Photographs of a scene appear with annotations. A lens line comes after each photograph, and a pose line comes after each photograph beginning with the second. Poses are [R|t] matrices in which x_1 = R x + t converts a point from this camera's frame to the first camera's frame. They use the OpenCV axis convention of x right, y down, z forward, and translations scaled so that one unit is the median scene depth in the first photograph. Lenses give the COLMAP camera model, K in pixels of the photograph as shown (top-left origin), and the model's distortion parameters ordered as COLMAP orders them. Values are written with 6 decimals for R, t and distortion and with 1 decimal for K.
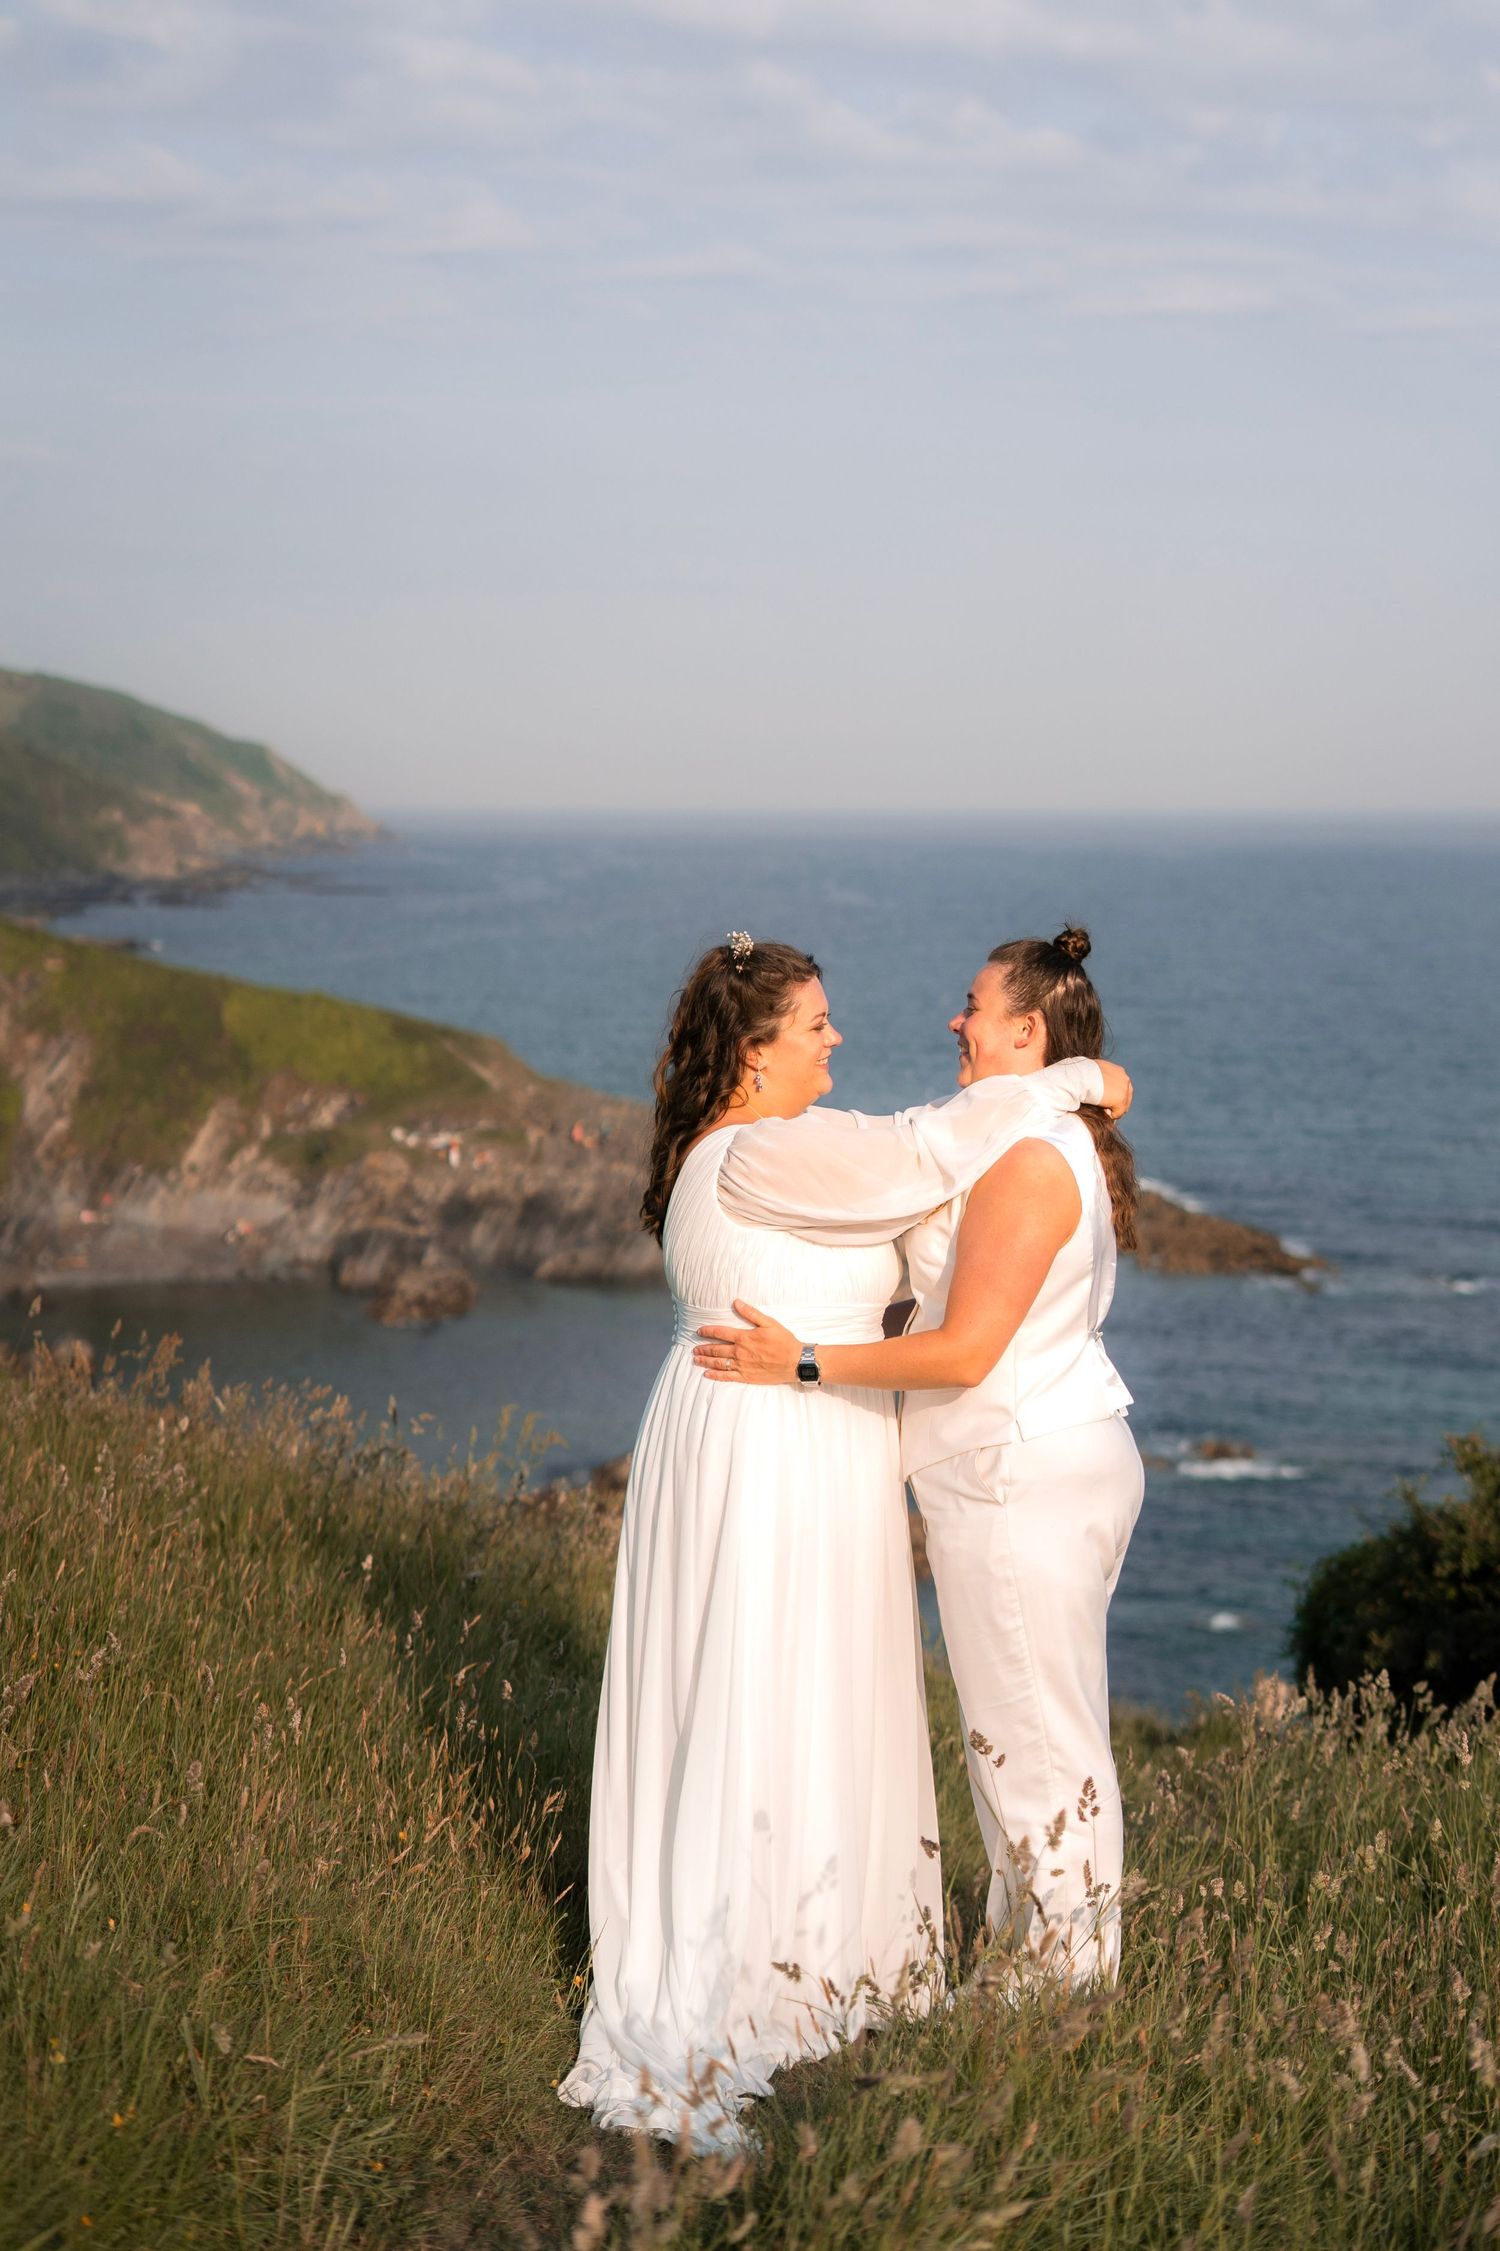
lens RADIAL K [[3608.2, 0, 698.7], [0, 3608.2, 1120.2], [0, 0, 1]] dist [-0.007786, -0.024253]
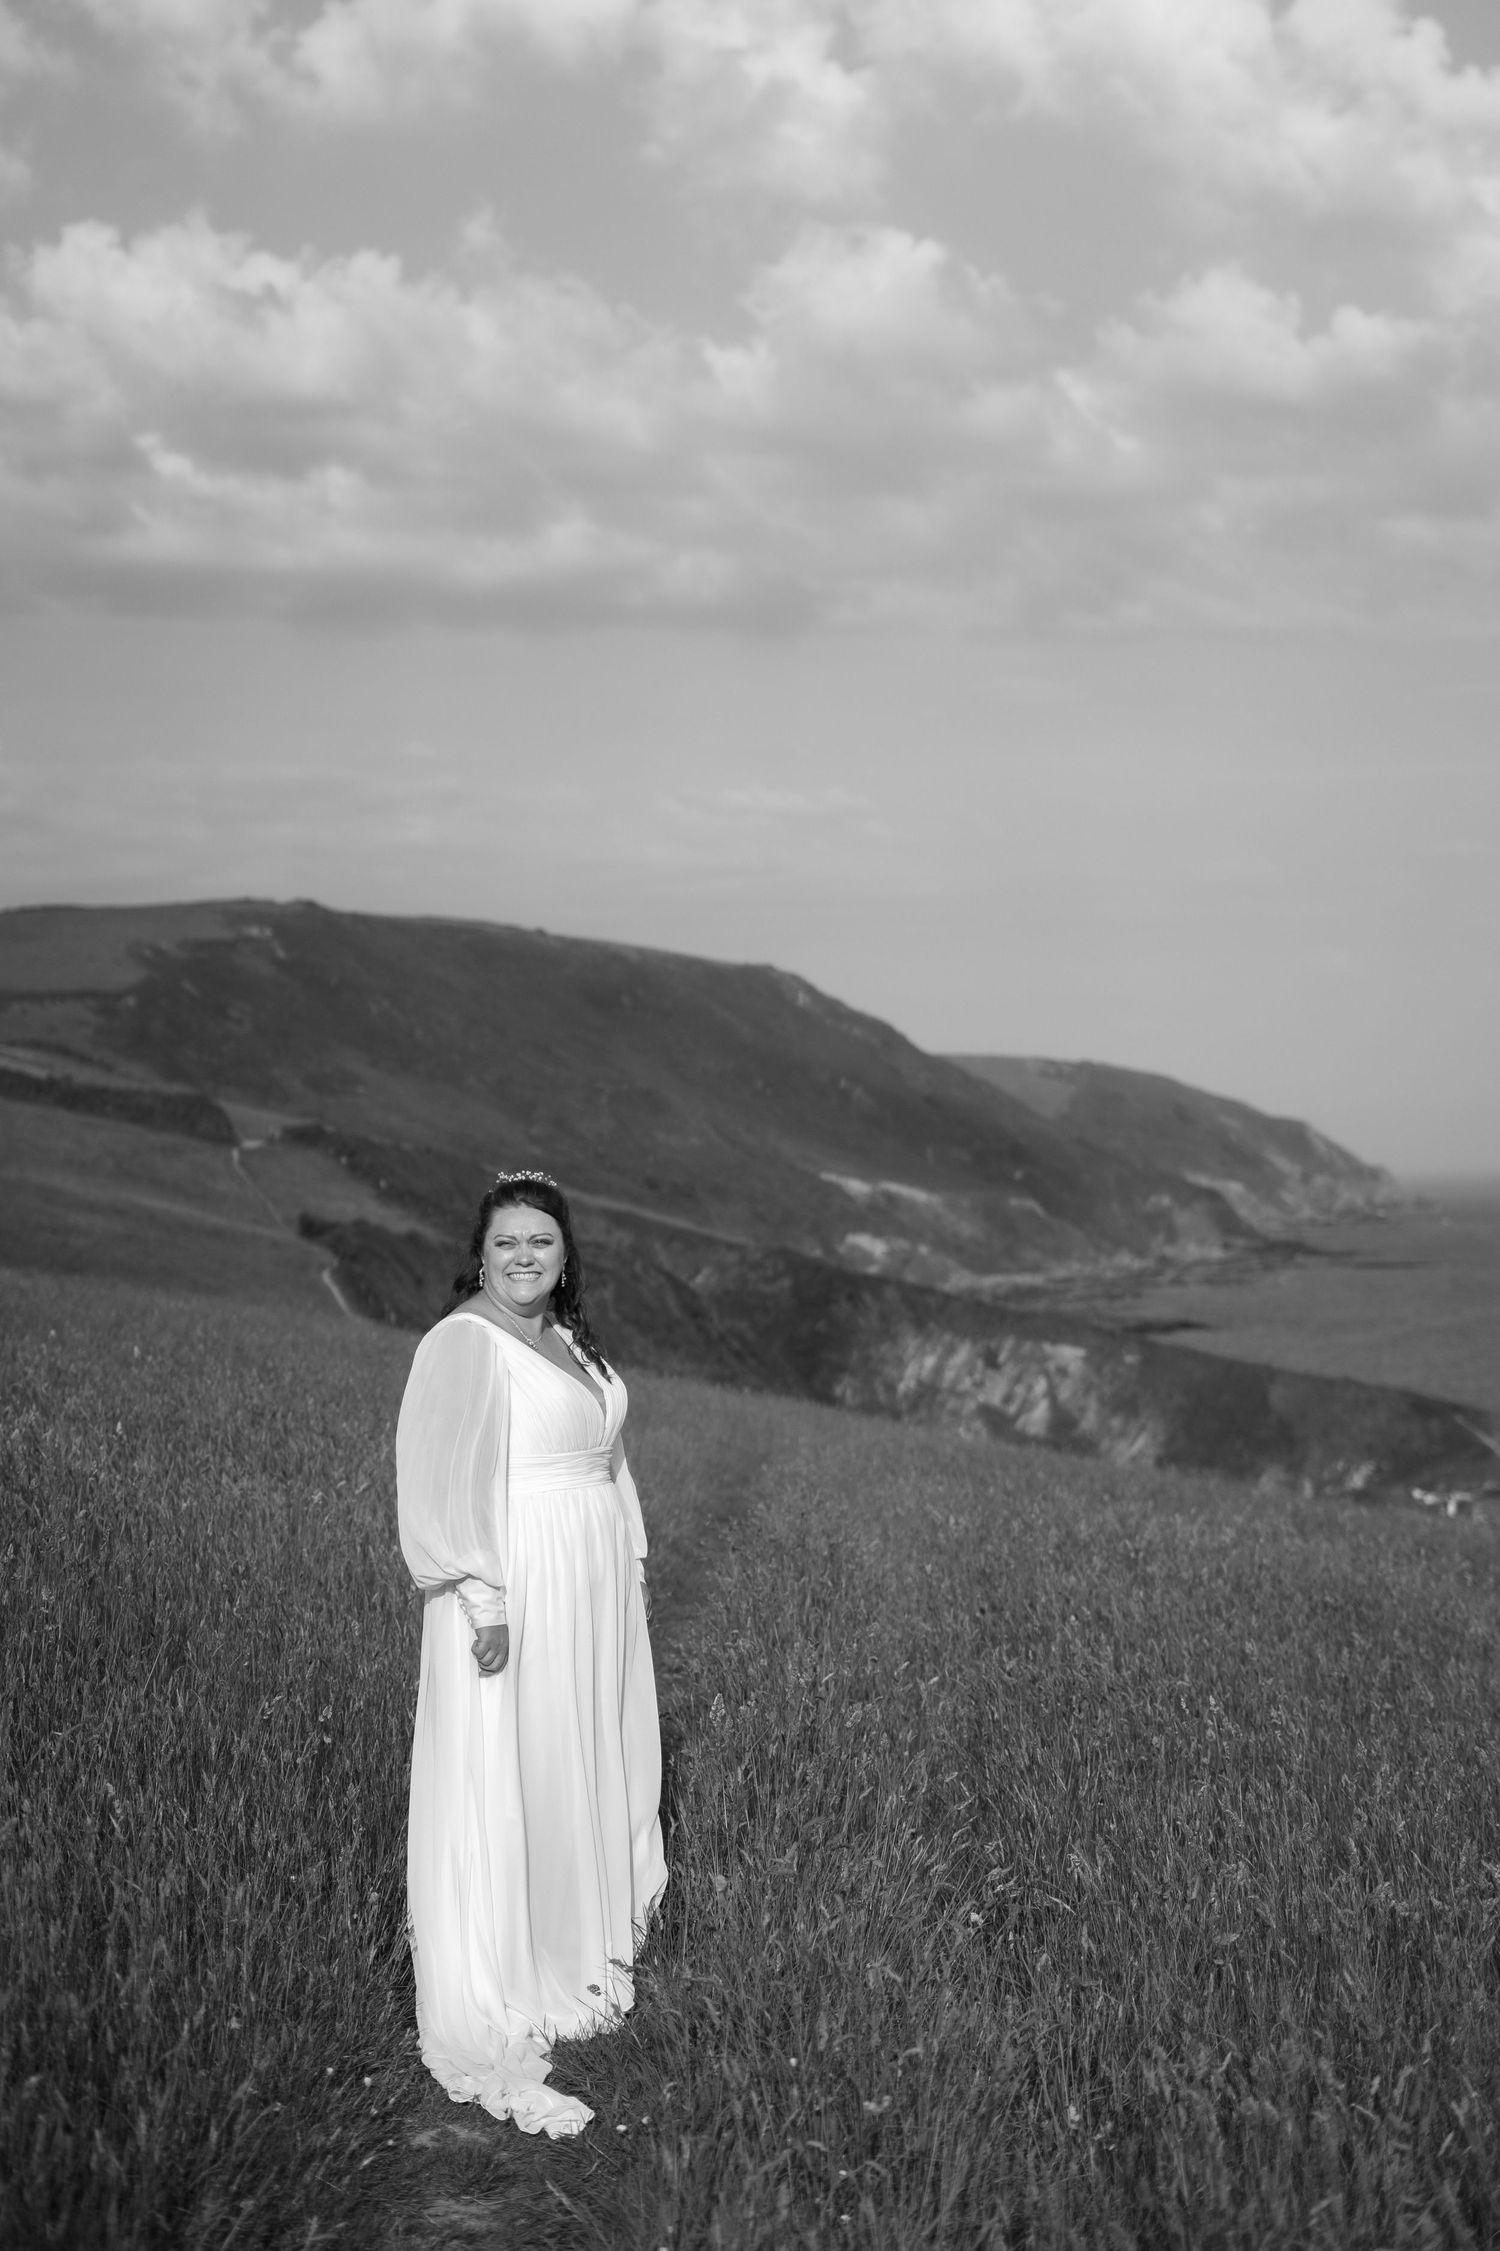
lens RADIAL K [[3608.2, 0, 698.7], [0, 3608.2, 1120.2], [0, 0, 1]] dist [-0.007786, -0.024253]
pose [[0.958718, -0.039150, -0.281651, 0.031255], [0.010377, 0.994634, -0.102932, 0.001204], [0.284170, 0.095760, 0.953980, -0.235720]]
